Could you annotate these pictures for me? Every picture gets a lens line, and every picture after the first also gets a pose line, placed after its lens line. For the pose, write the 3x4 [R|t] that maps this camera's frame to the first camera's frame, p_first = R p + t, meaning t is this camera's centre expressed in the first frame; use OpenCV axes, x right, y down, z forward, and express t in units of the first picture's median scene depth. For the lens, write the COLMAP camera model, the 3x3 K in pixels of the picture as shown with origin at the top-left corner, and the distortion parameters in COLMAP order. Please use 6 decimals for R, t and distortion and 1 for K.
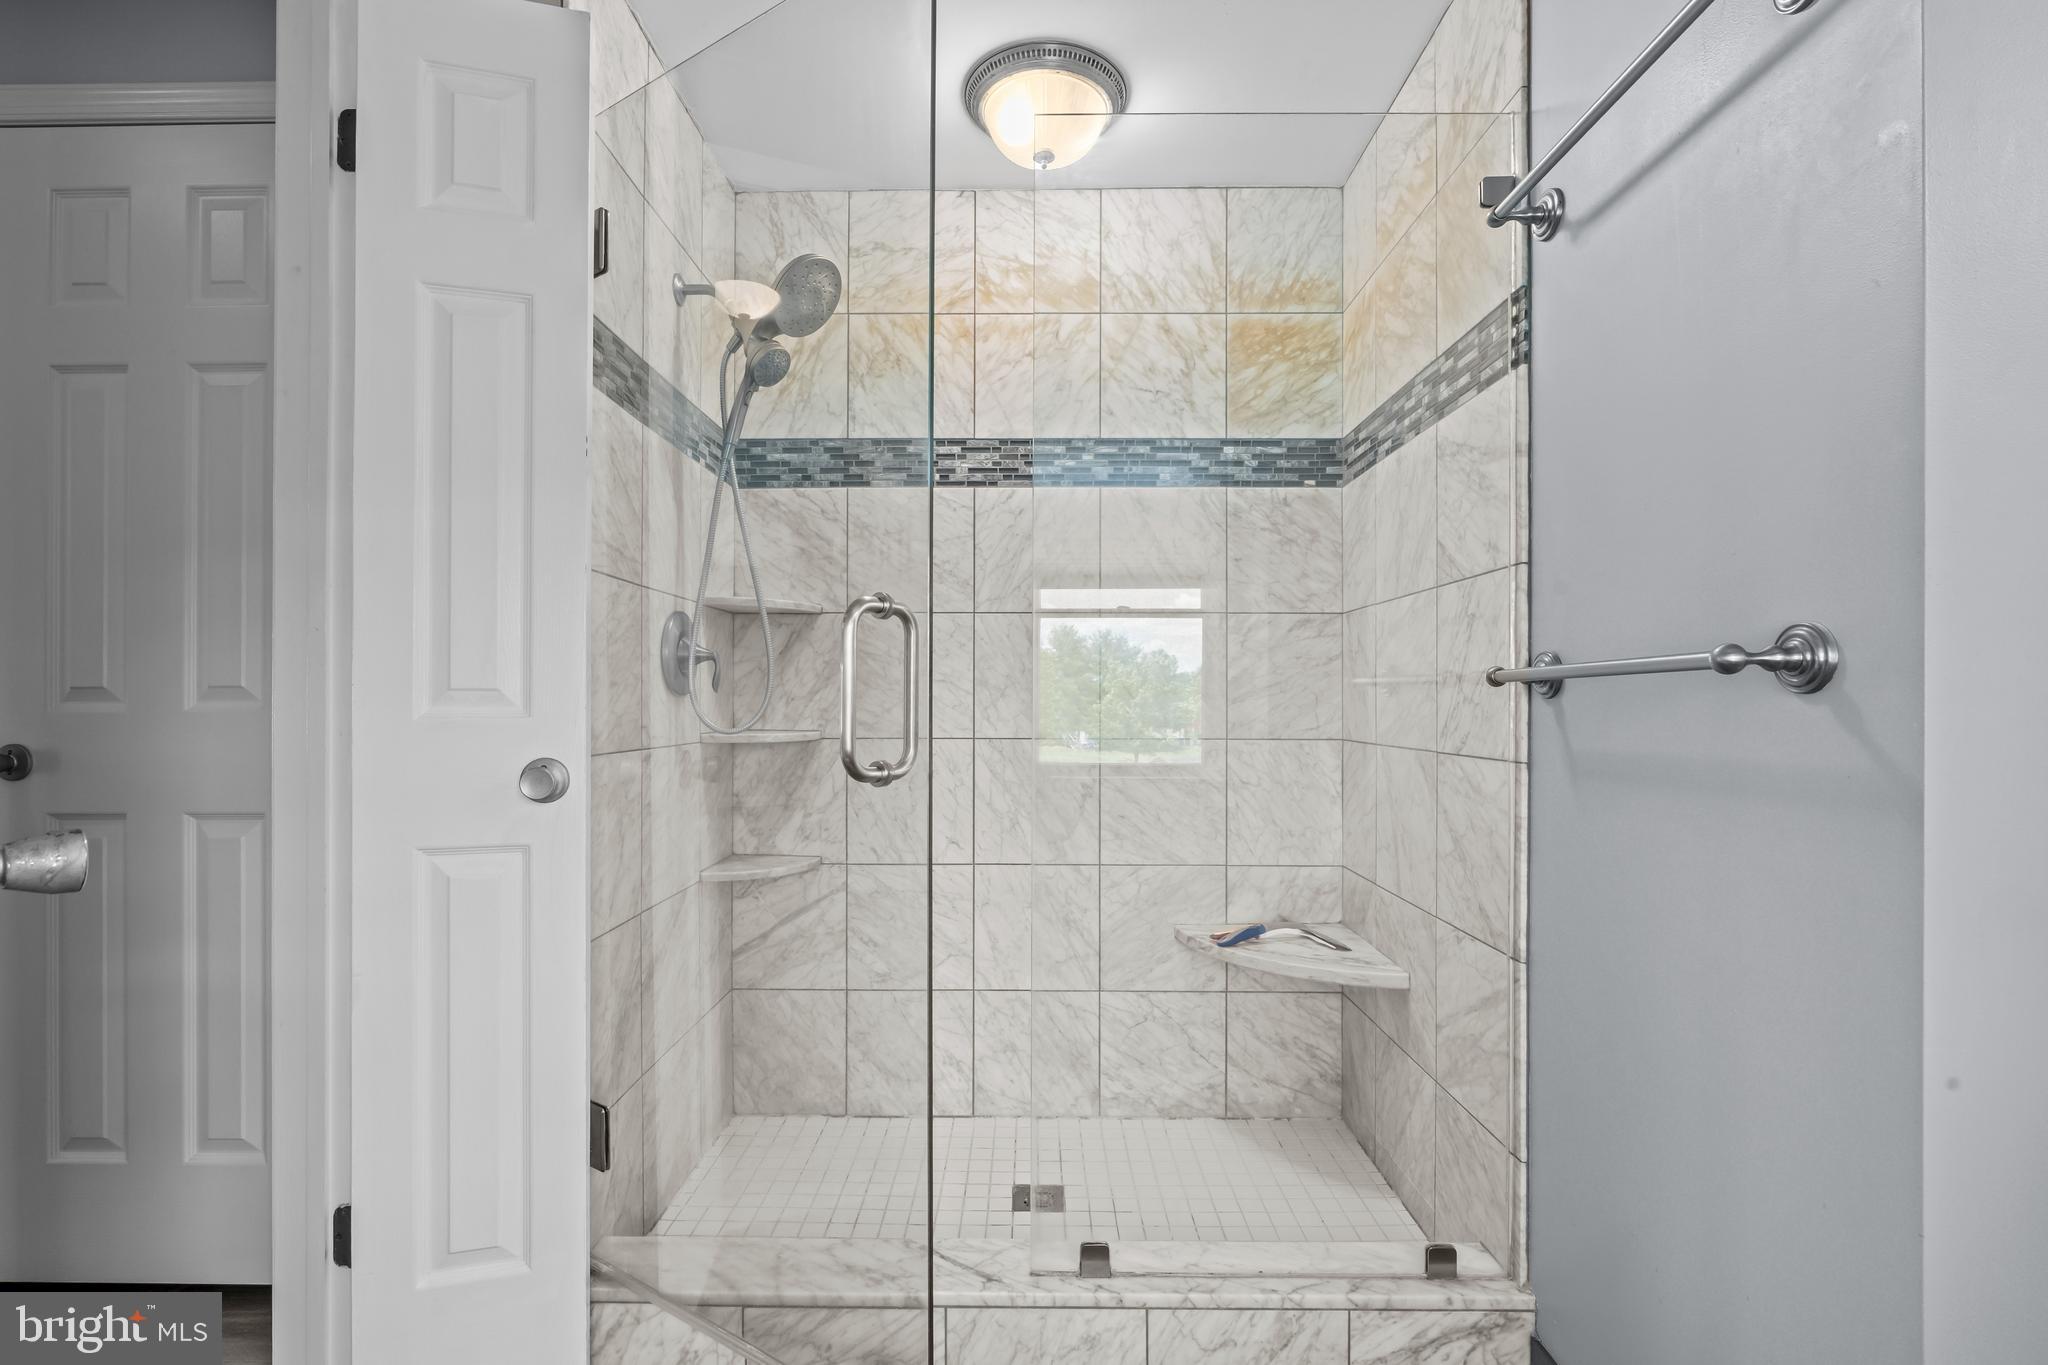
lens RADIAL K [[933.1, 0, 1028.1], [0, 933.1, 689.3], [0, 0, 1]] dist [-0.000597, 0.001325]
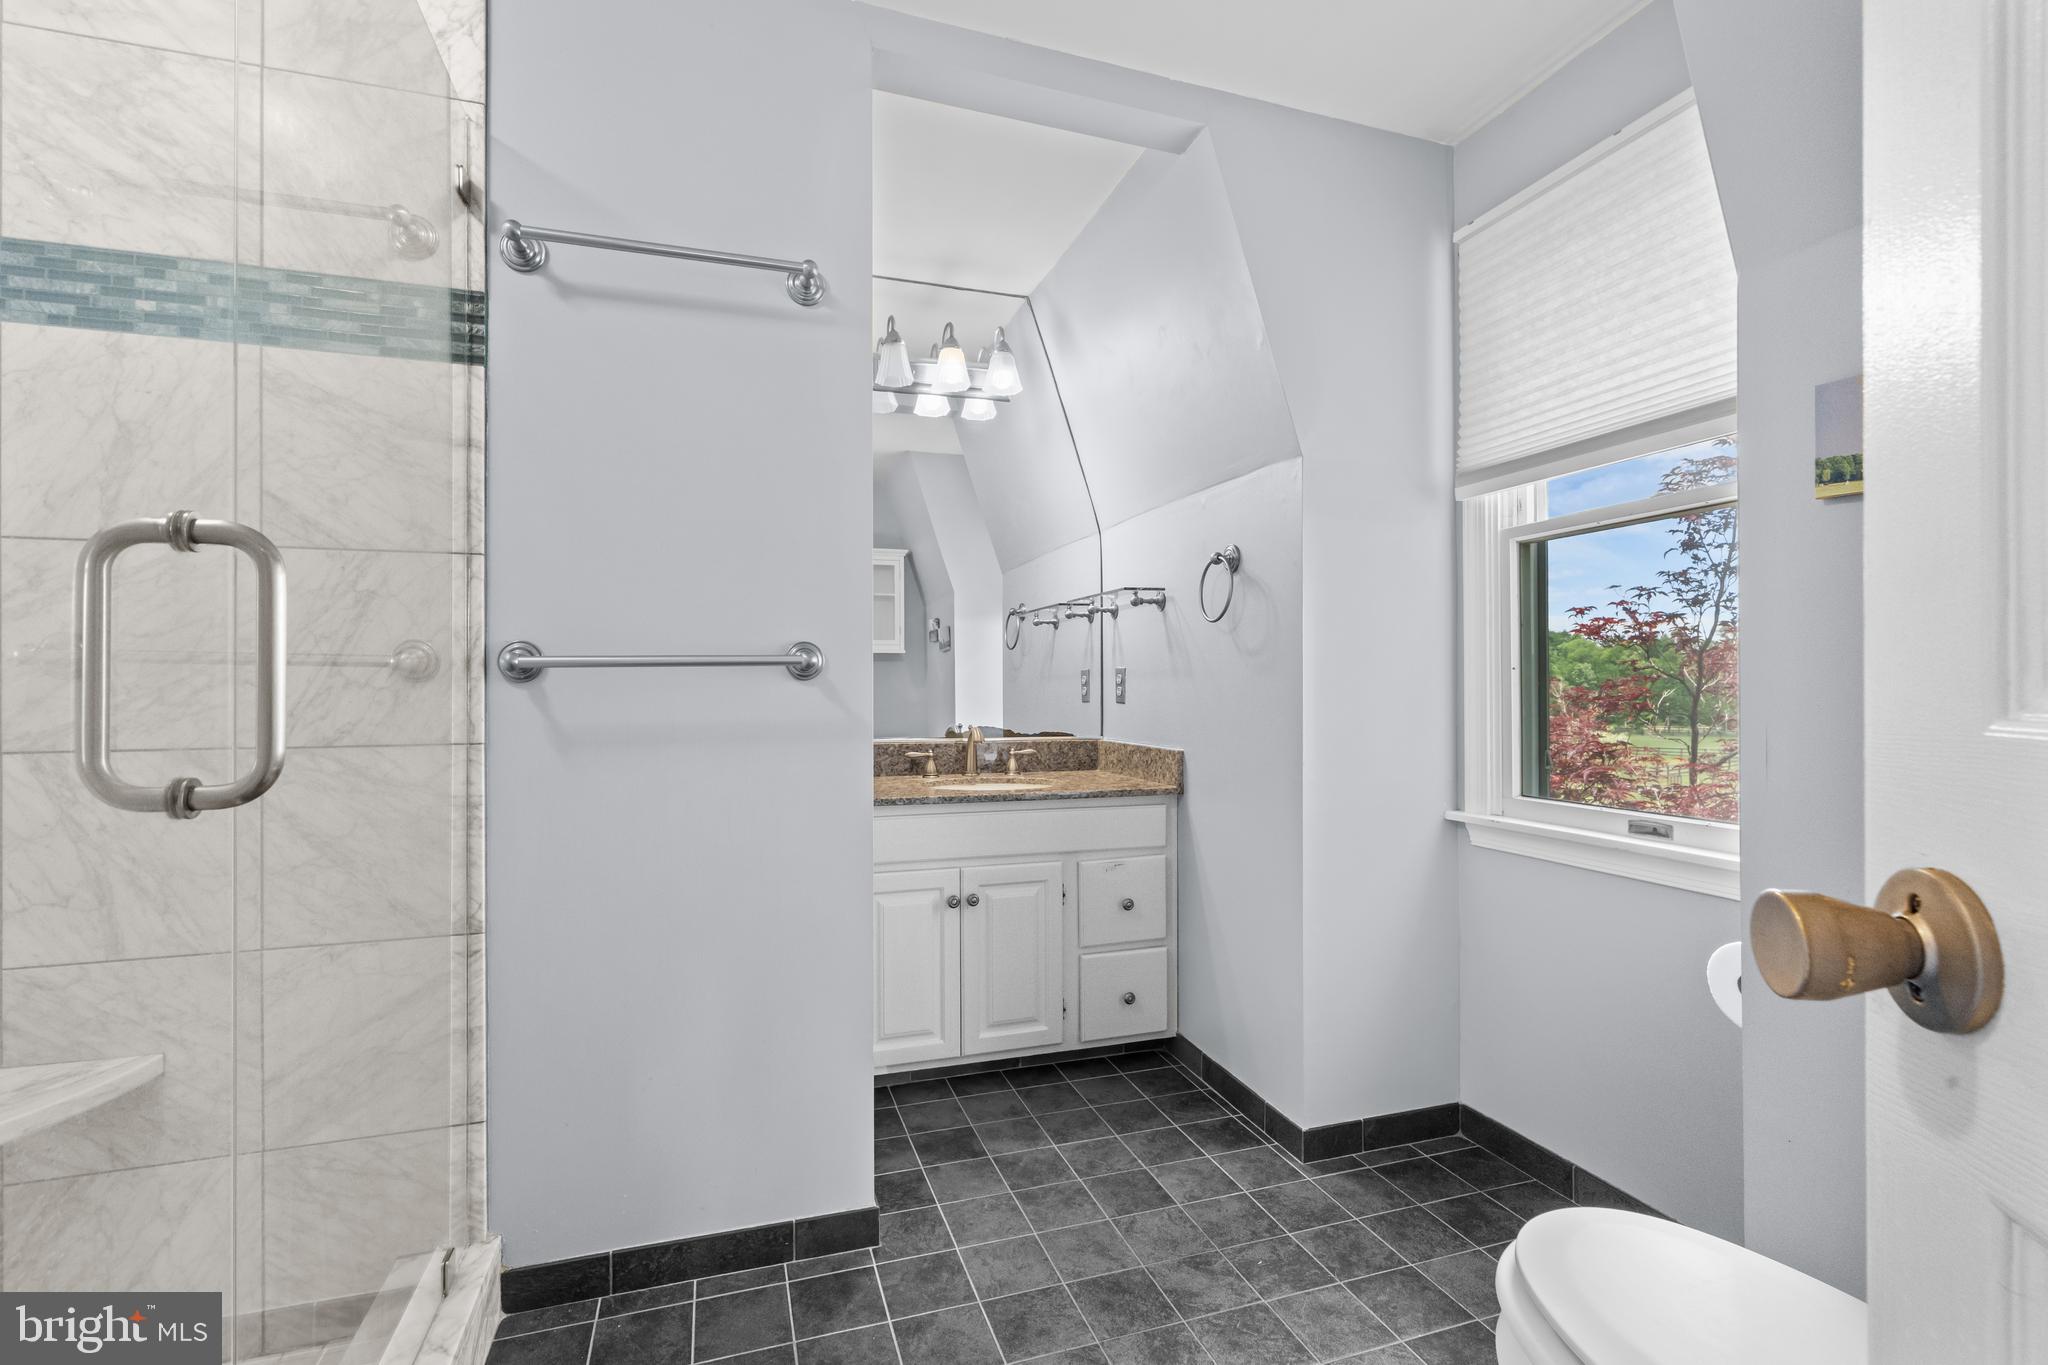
lens RADIAL K [[933.1, 0, 1028.1], [0, 933.1, 689.3], [0, 0, 1]] dist [-0.000597, 0.001325]
pose [[-0.328022, -0.002410, 0.944667, -0.700659], [-0.007714, 0.999970, -0.000128, 0.013397], [-0.944639, -0.007329, -0.328030, 0.804491]]
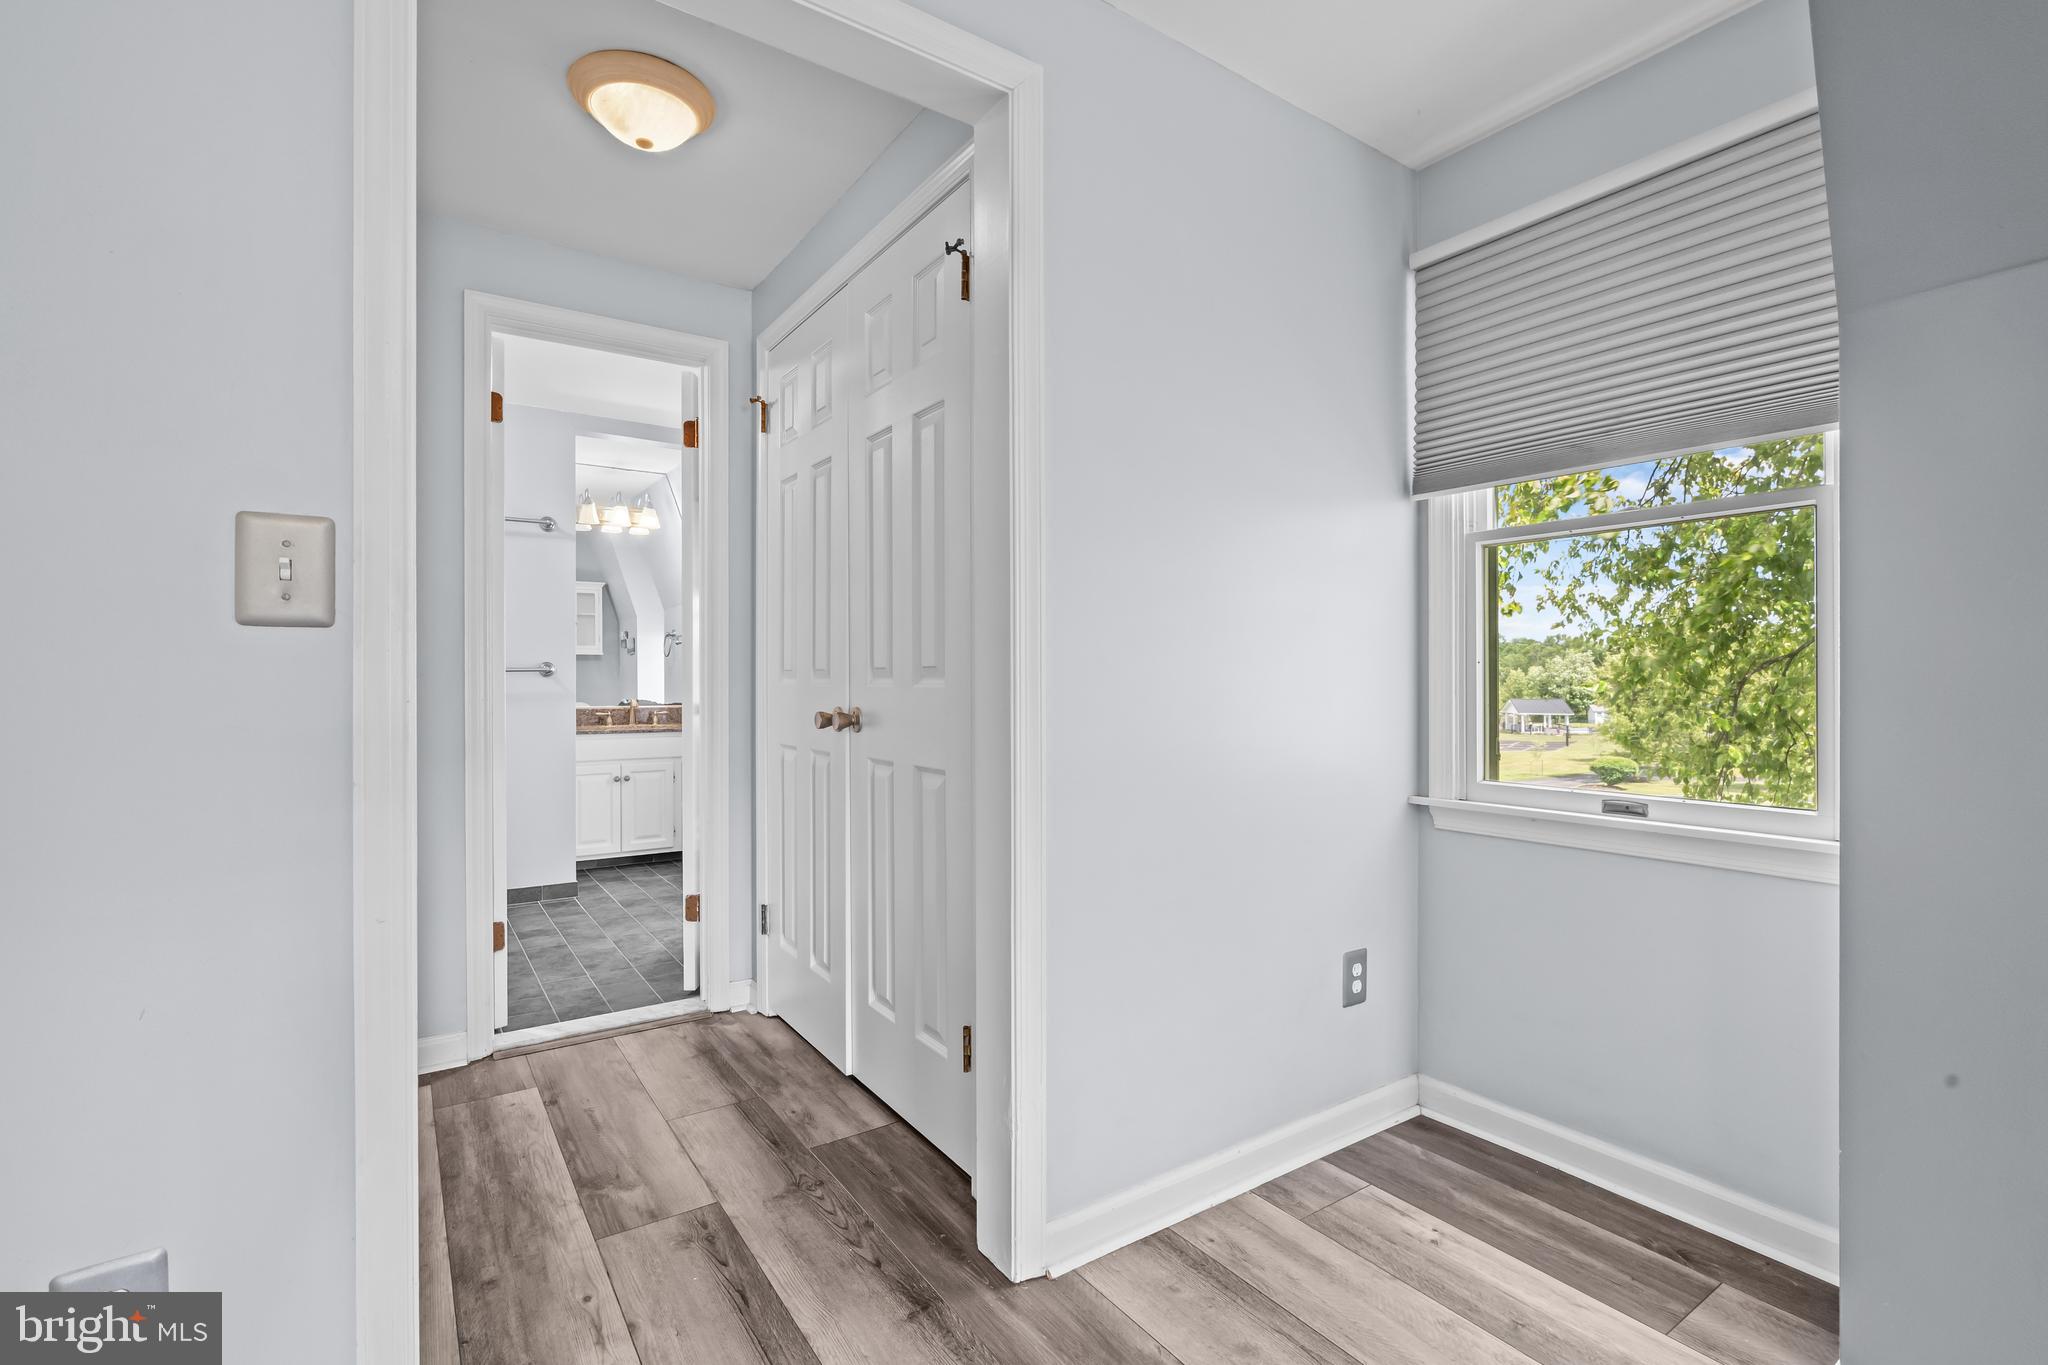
lens RADIAL K [[933.1, 0, 1028.1], [0, 933.1, 689.3], [0, 0, 1]] dist [-0.000597, 0.001325]
pose [[-0.577982, -0.011863, 0.815963, -3.105819], [-0.012205, 0.999908, 0.005892, 0.007407], [-0.815958, -0.006553, -0.578074, 1.197464]]
